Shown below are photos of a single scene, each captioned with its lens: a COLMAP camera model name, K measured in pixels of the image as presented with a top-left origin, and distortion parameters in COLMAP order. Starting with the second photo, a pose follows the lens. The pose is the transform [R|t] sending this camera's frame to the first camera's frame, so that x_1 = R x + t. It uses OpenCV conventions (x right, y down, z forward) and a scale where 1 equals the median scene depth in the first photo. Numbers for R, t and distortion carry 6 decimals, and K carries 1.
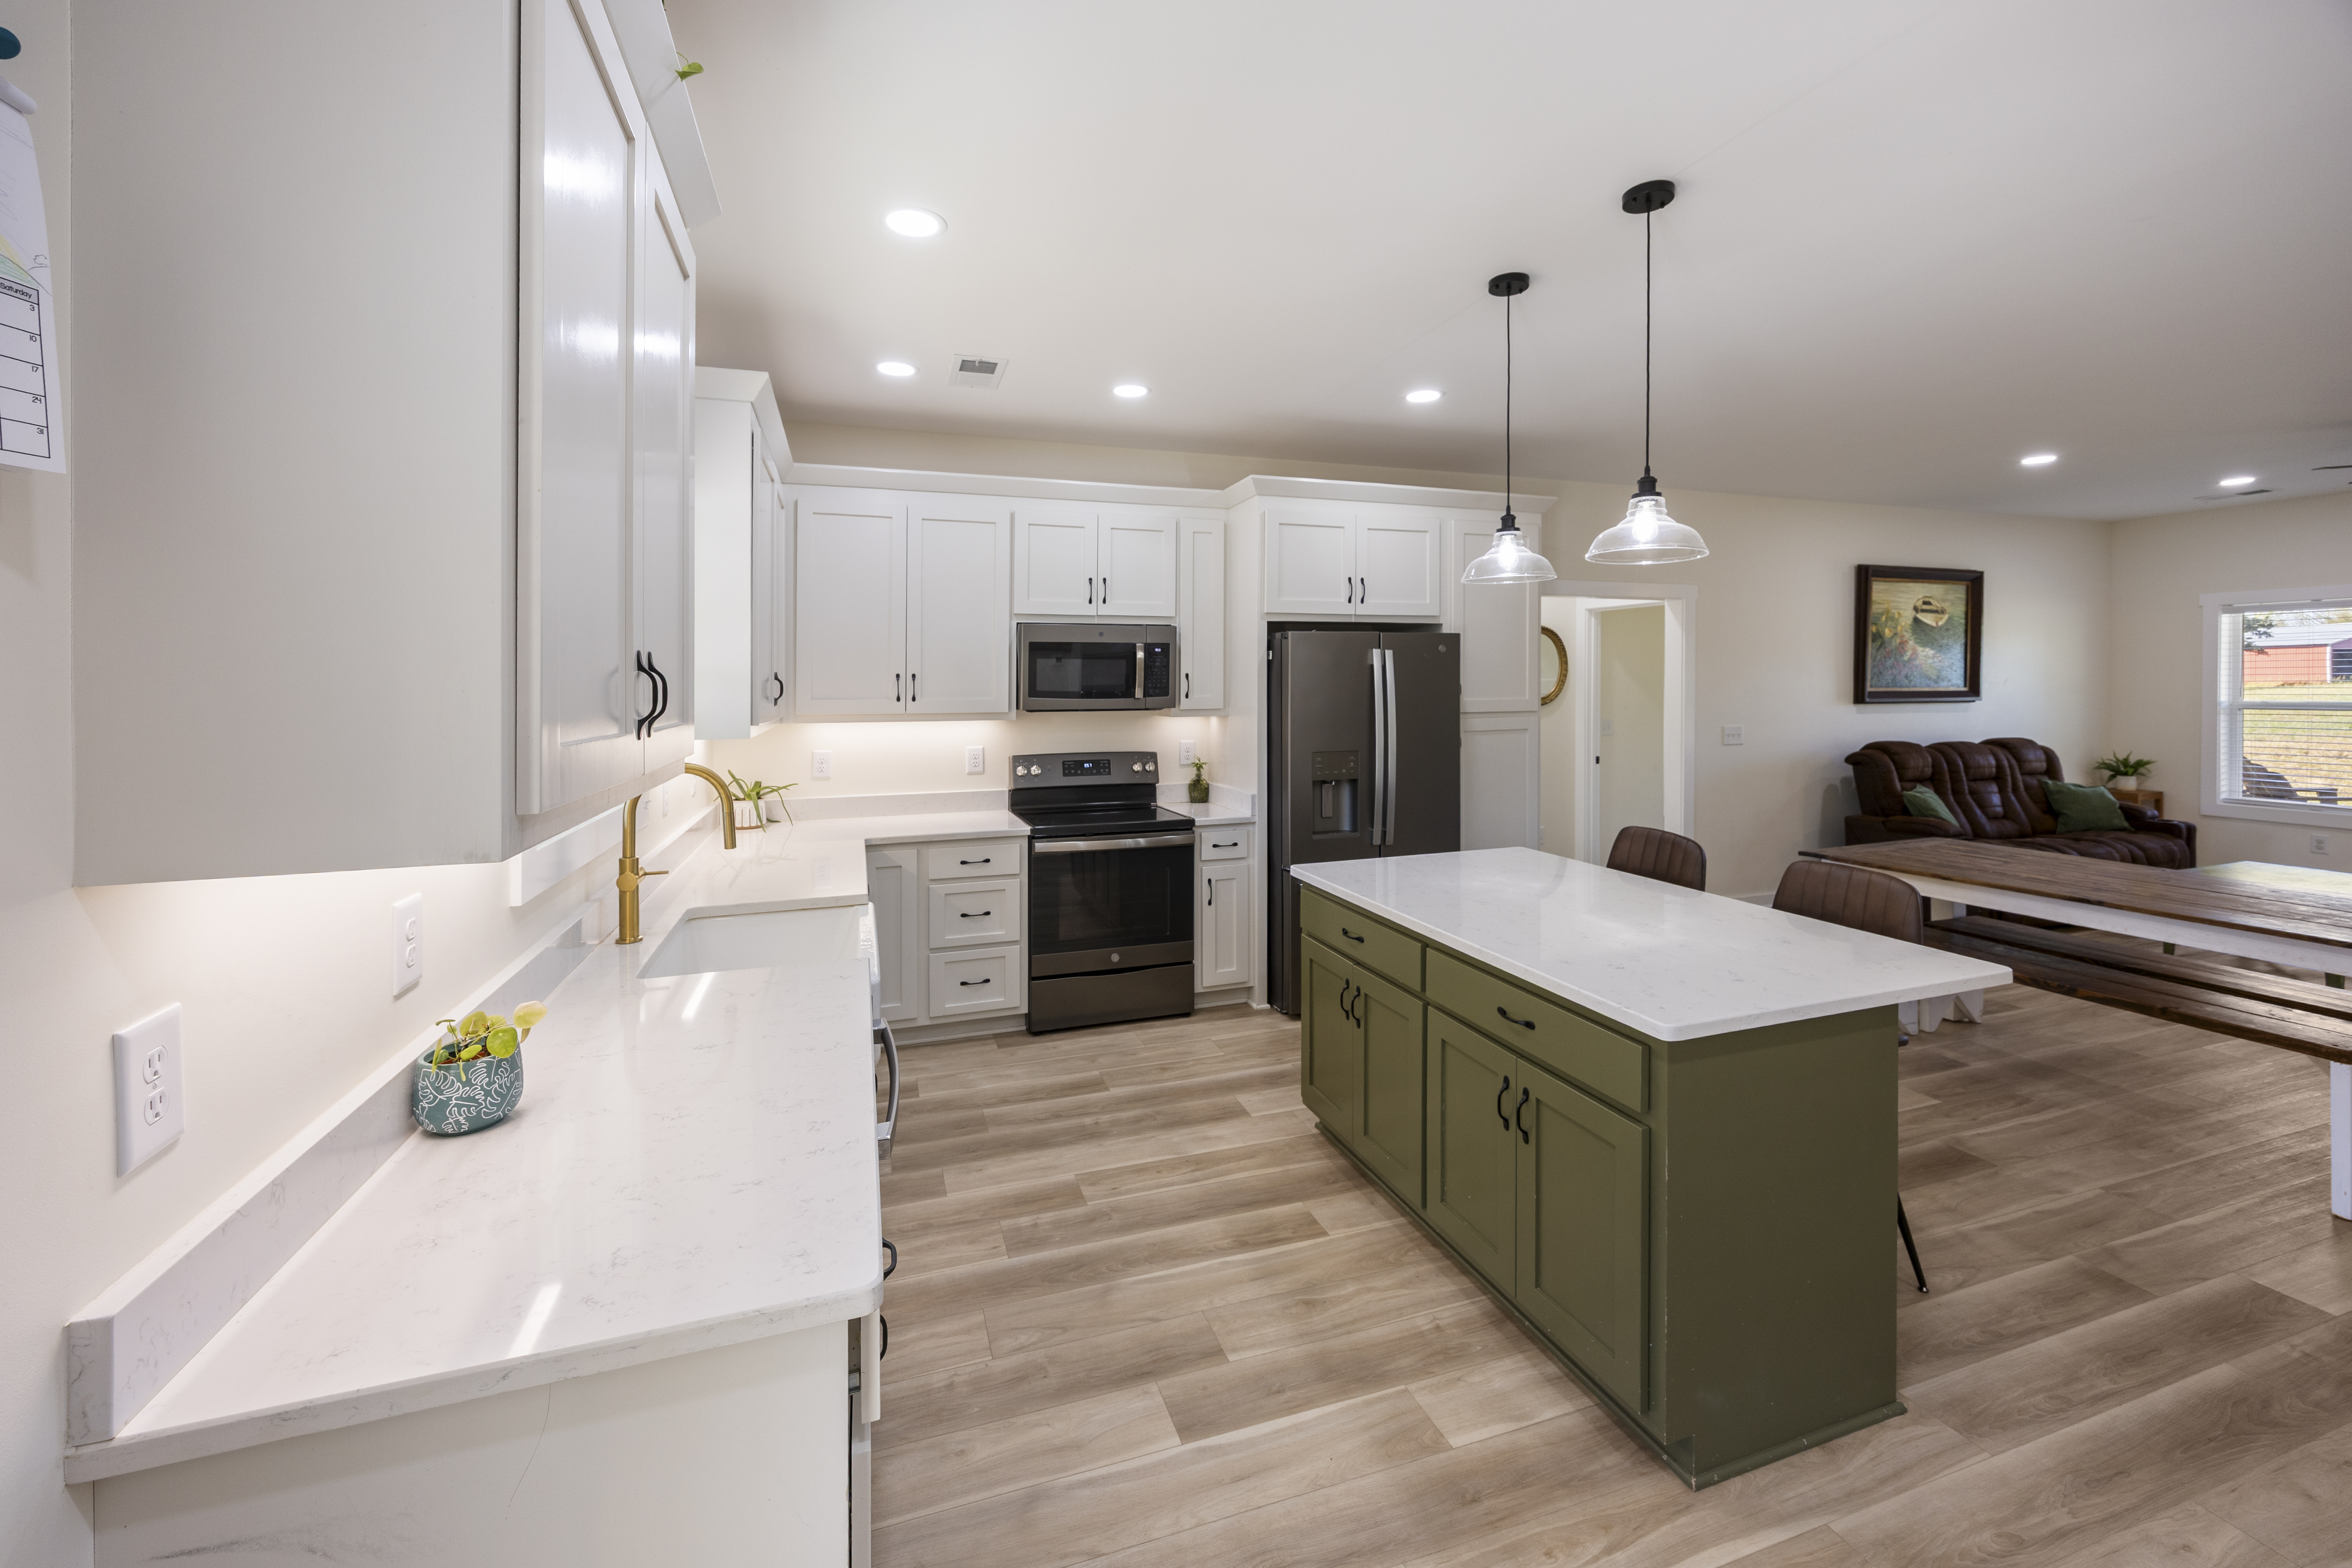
lens RADIAL K [[942.0, 0, 1181.2], [0, 942.0, 686.4], [0, 0, 1]] dist [0.000649, -0.000027]
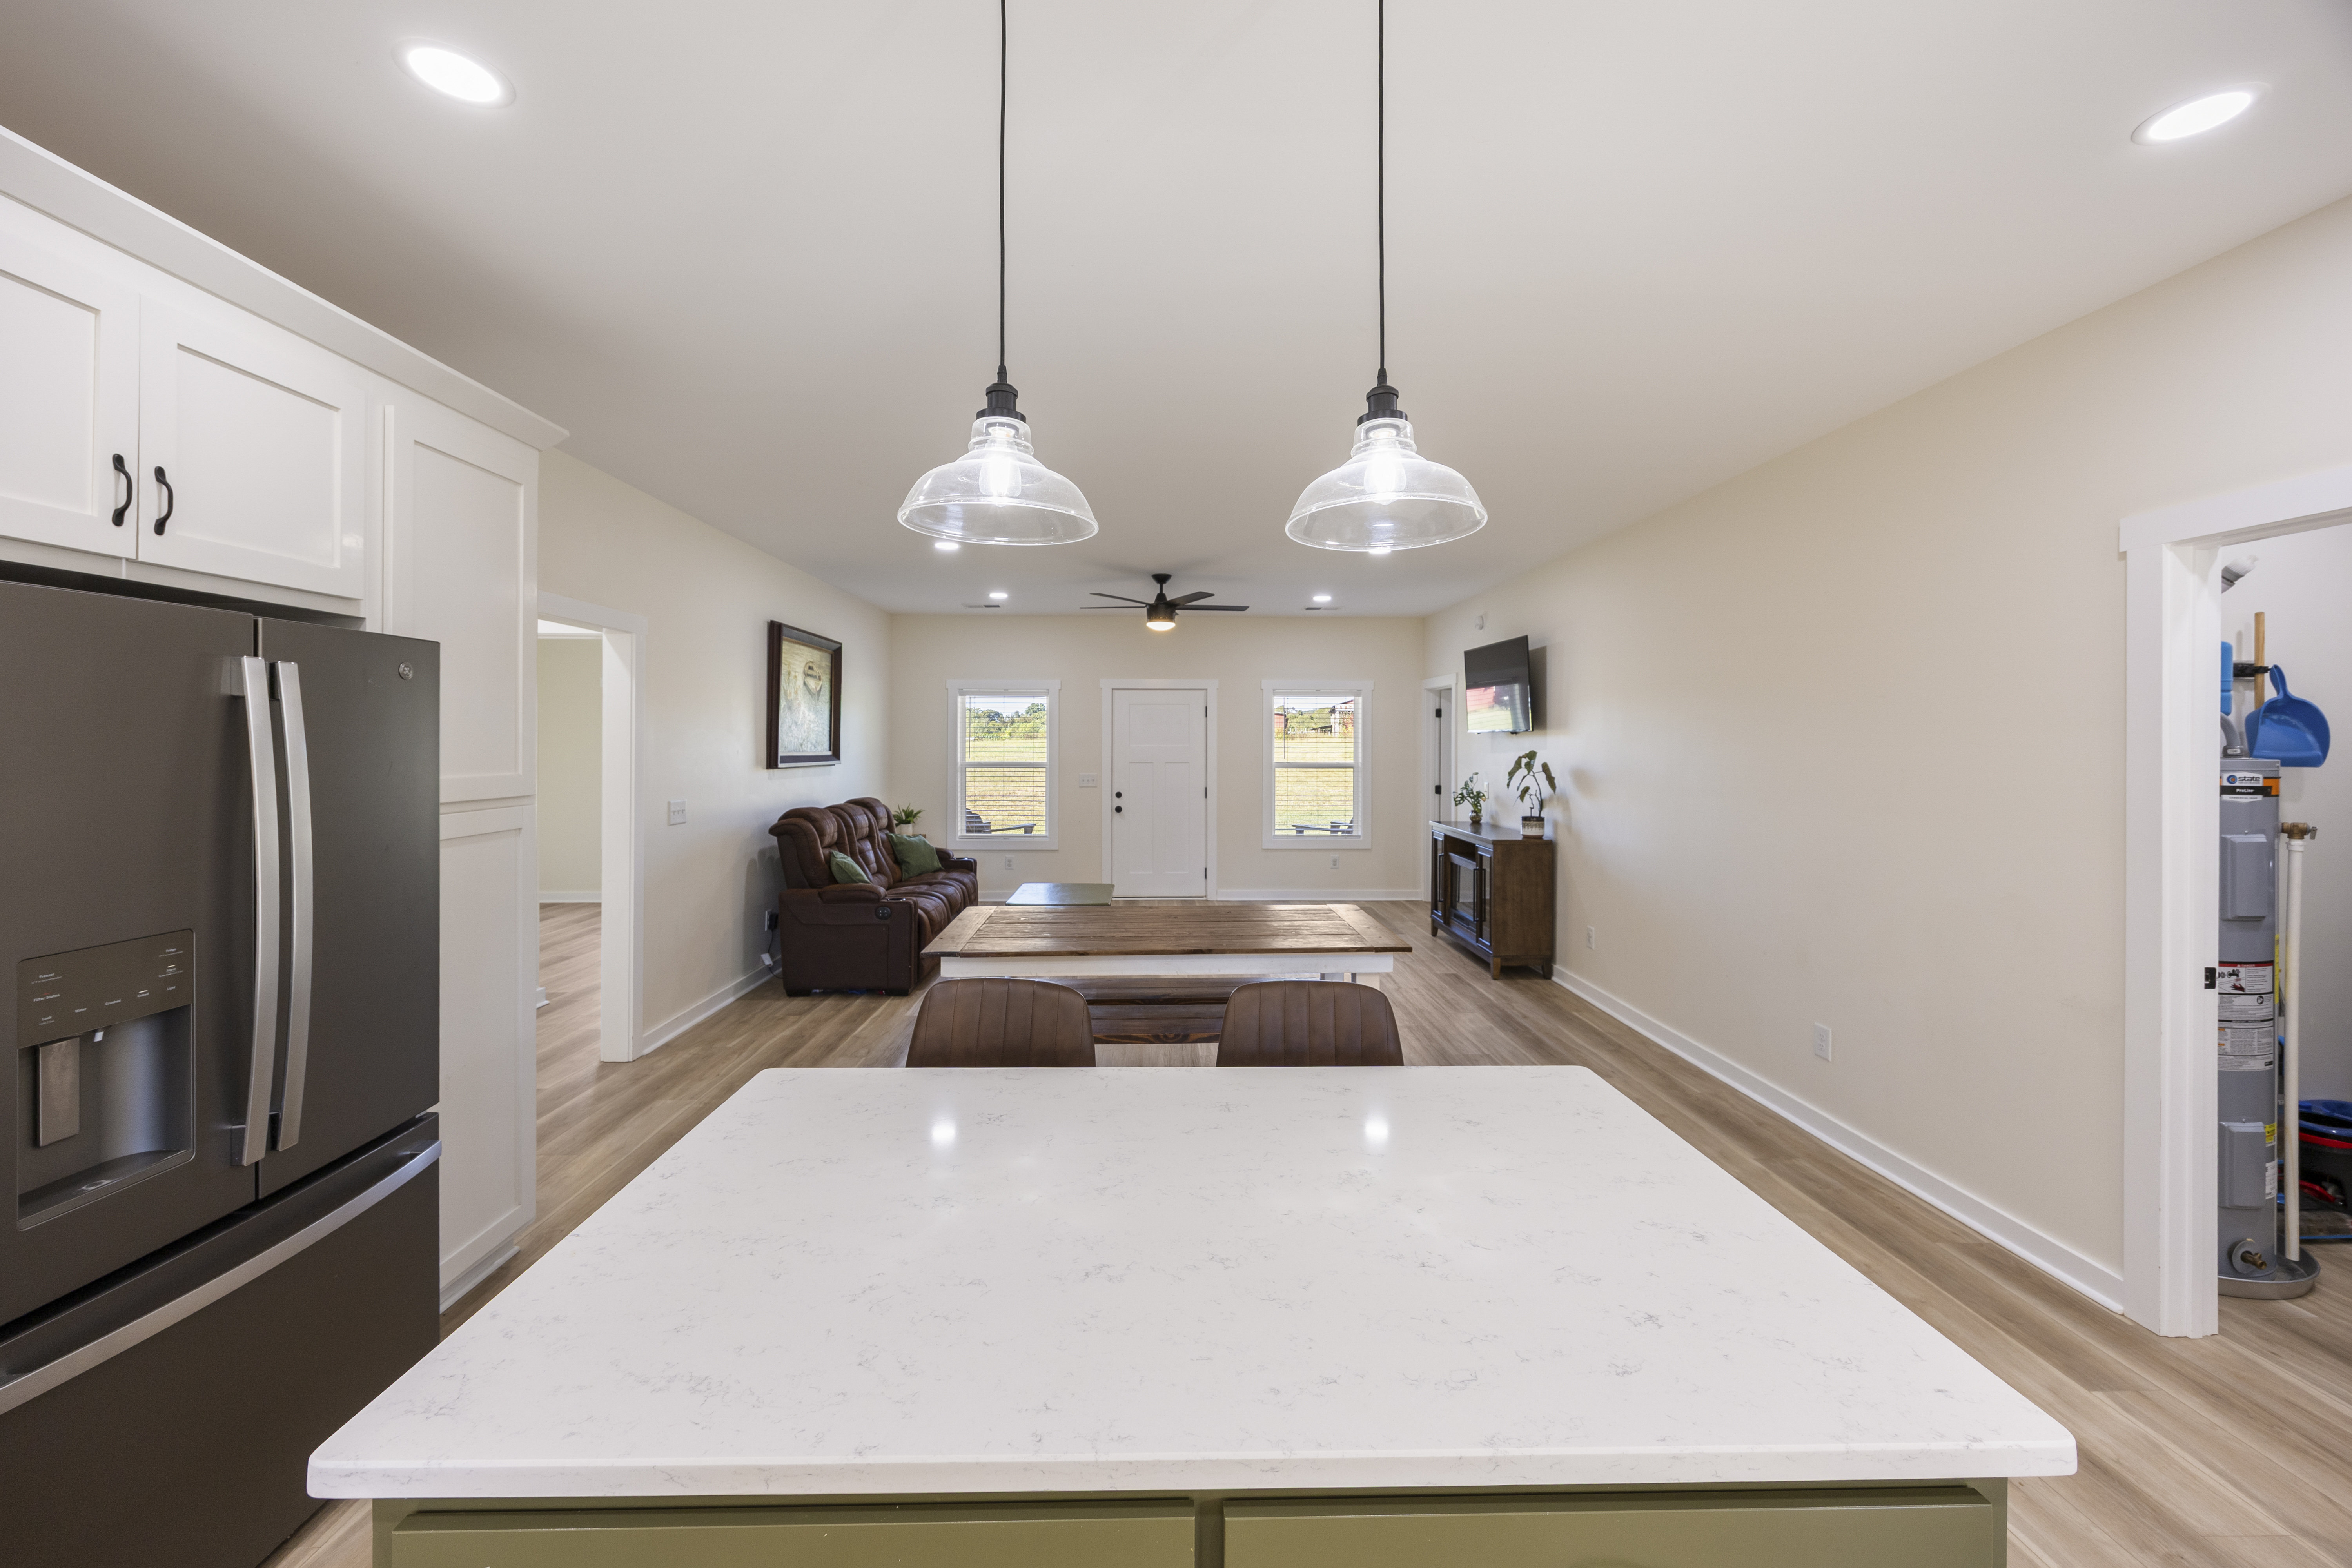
lens RADIAL K [[918.2, 0, 1176.3], [0, 918.2, 748.2], [0, 0, 1]] dist [-0.000331, -0.000052]
pose [[0.304157, 0.003394, 0.952616, -0.035099], [-0.002850, 0.999992, -0.002653, -0.001818], [-0.952618, -0.001908, 0.304164, 0.482938]]
